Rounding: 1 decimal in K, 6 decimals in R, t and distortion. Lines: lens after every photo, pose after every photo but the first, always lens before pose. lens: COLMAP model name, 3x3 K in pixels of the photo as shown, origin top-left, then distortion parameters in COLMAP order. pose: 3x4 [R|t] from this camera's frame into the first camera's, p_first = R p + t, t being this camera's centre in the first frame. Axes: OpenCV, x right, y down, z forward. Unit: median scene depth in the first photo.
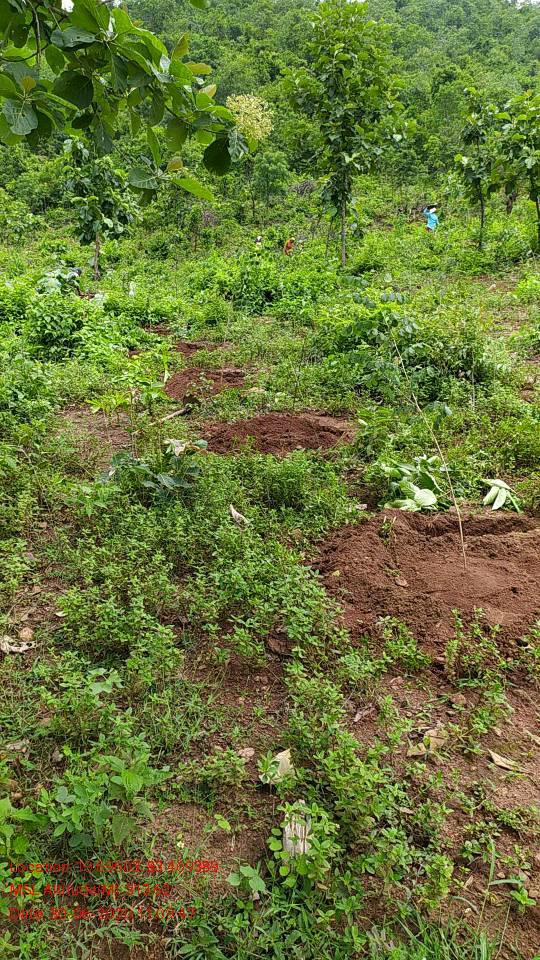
lens RADIAL K [[710.2, 0, 267.8], [0, 710.2, 476.9], [0, 0, 1]] dist [0.068725, -0.084113]
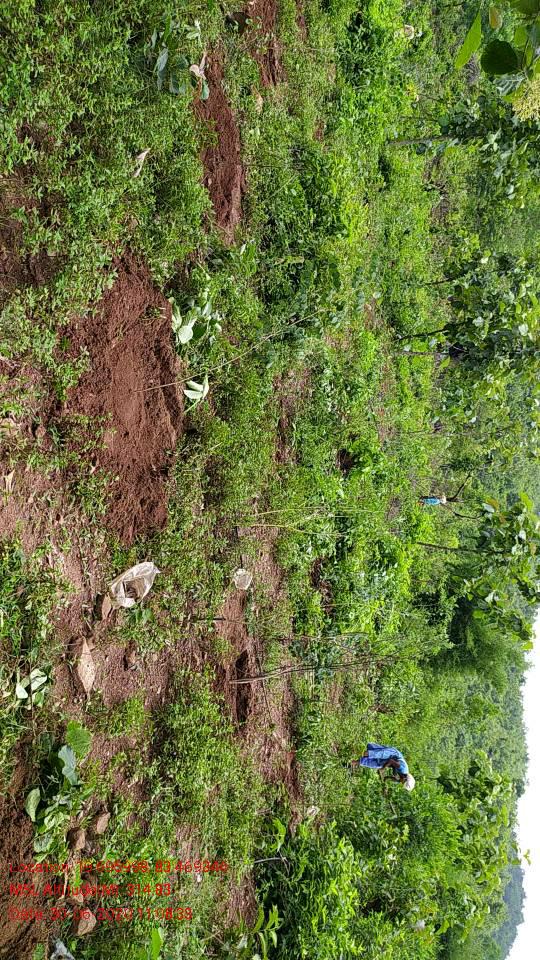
lens RADIAL K [[710.2, 0, 267.8], [0, 710.2, 476.9], [0, 0, 1]] dist [0.068725, -0.084113]
pose [[0.088168, 0.850740, 0.518139, -0.144456], [-0.985679, 0.149578, -0.077867, 0.021127], [-0.143747, -0.503854, 0.851744, -0.067021]]
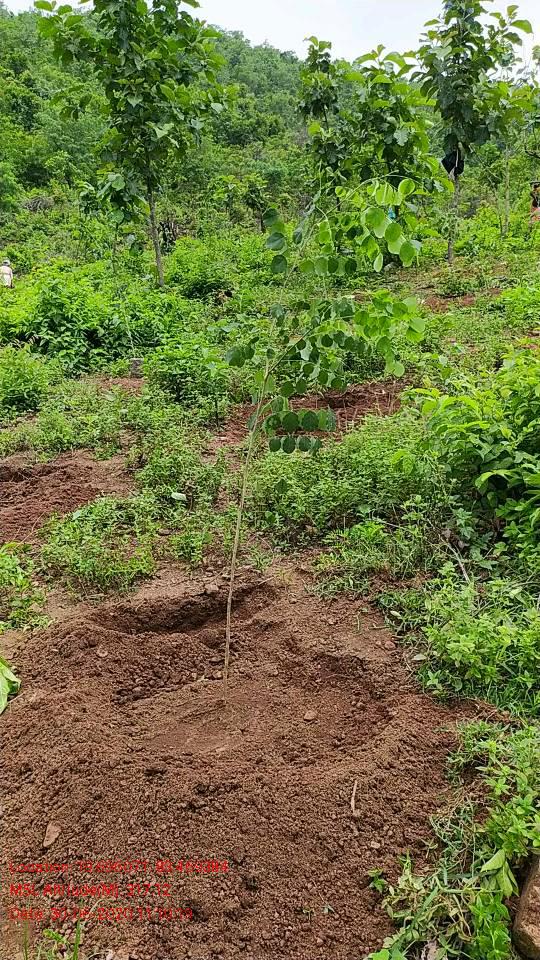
lens RADIAL K [[710.2, 0, 267.8], [0, 710.2, 476.9], [0, 0, 1]] dist [0.068725, -0.084113]
pose [[0.937032, -0.143028, 0.318613, -0.263240], [0.151014, 0.988532, -0.000367, -0.427562], [-0.314907, 0.048459, 0.947885, 1.430431]]
